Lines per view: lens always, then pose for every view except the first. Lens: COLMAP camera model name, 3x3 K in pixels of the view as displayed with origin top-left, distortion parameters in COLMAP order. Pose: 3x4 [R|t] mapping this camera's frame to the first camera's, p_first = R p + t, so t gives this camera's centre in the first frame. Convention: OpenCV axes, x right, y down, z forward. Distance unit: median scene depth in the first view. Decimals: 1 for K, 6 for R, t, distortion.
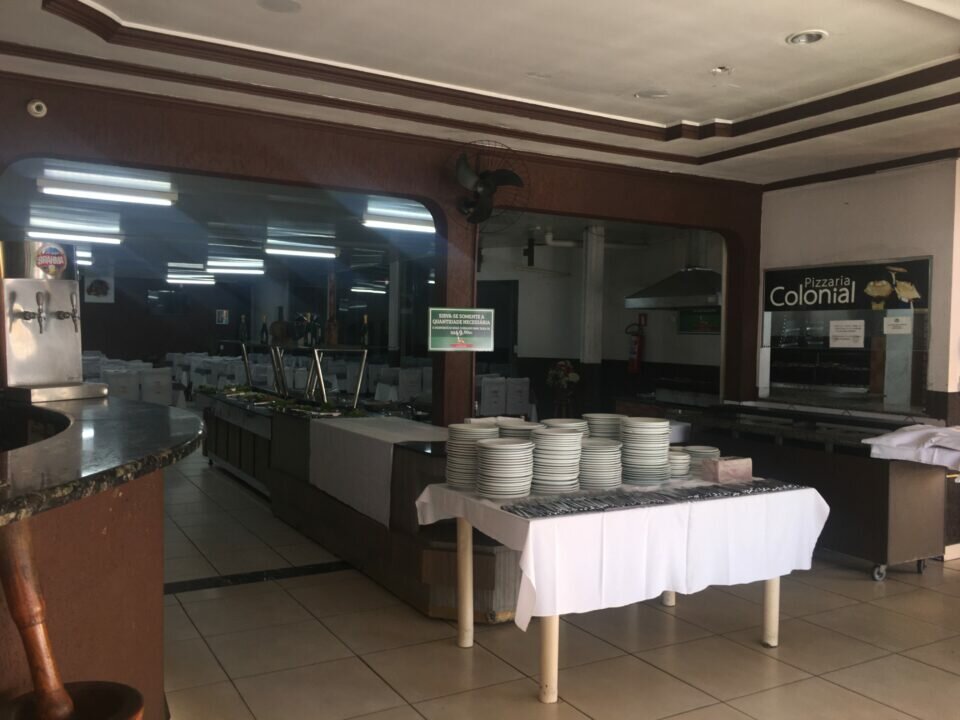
lens RADIAL K [[821.3, 0, 480.0], [0, 821.3, 360.0], [0, 0, 1]] dist [0.088200, -0.139072]
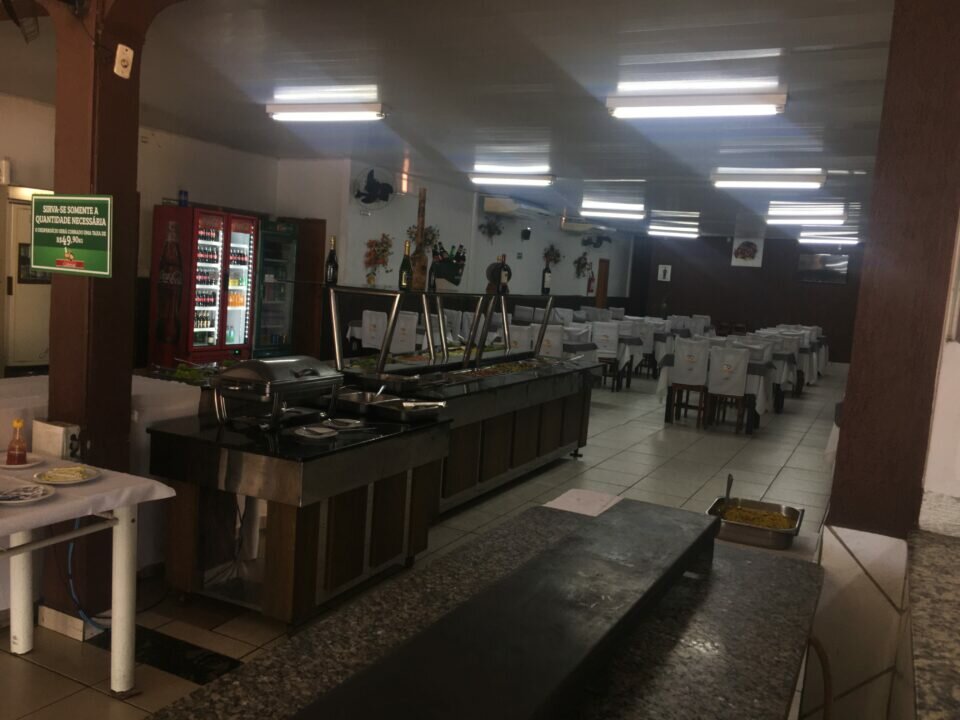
lens RADIAL K [[821.3, 0, 480.0], [0, 821.3, 360.0], [0, 0, 1]] dist [0.088200, -0.139072]
pose [[0.548319, 0.109524, -0.829066, 0.588281], [-0.089679, 0.993371, 0.071919, -0.018237], [0.831447, 0.034915, 0.554506, 0.915011]]
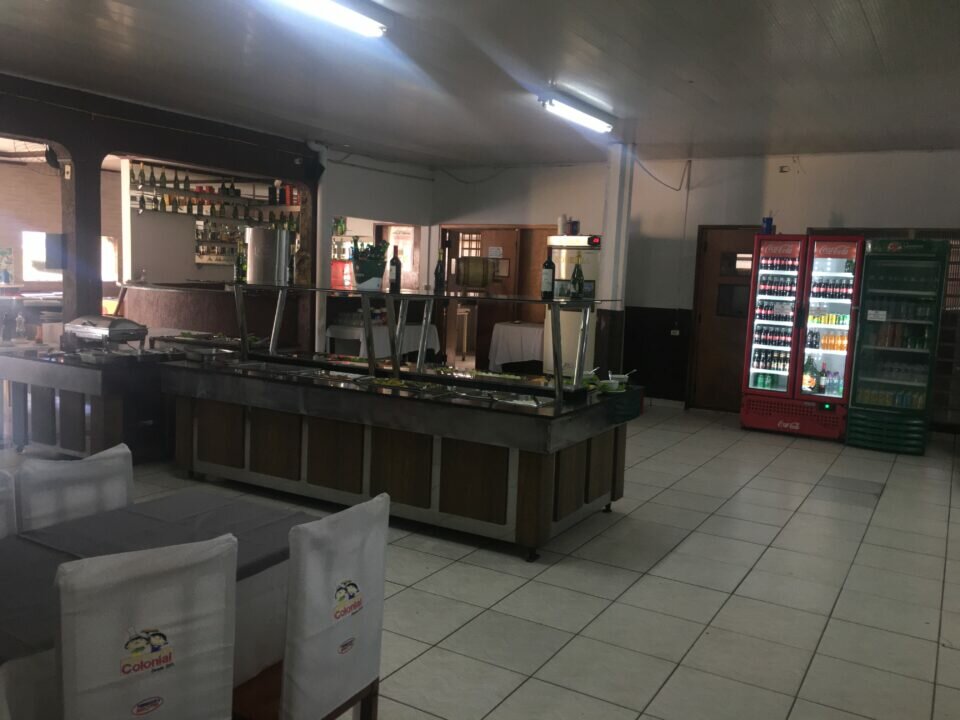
lens RADIAL K [[804.5, 0, 480.0], [0, 804.5, 360.0], [0, 0, 1]] dist [0.000614, -0.123398]
pose [[-0.873549, 0.005984, -0.486700, 0.023301], [-0.062873, 0.990160, 0.125020, -0.073207], [0.482659, 0.139812, -0.864577, 2.334260]]
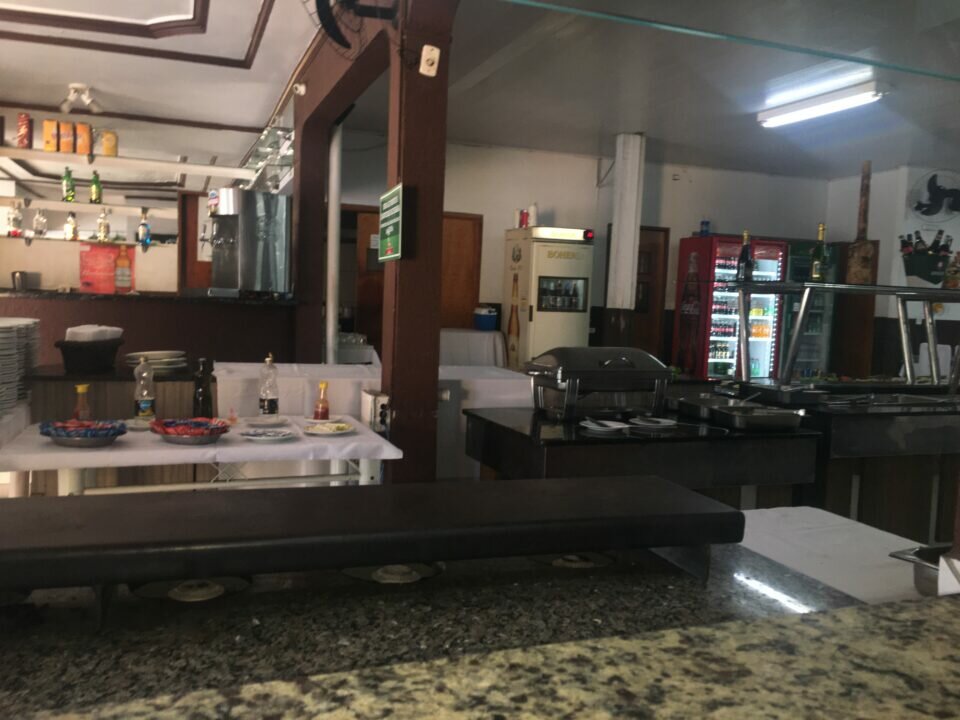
lens RADIAL K [[821.3, 0, 480.0], [0, 821.3, 360.0], [0, 0, 1]] dist [0.088200, -0.139072]
pose [[-0.168251, 0.051416, -0.984402, 0.569682], [-0.072843, 0.995260, 0.064433, 0.019778], [0.983049, 0.082547, -0.163708, 1.174402]]
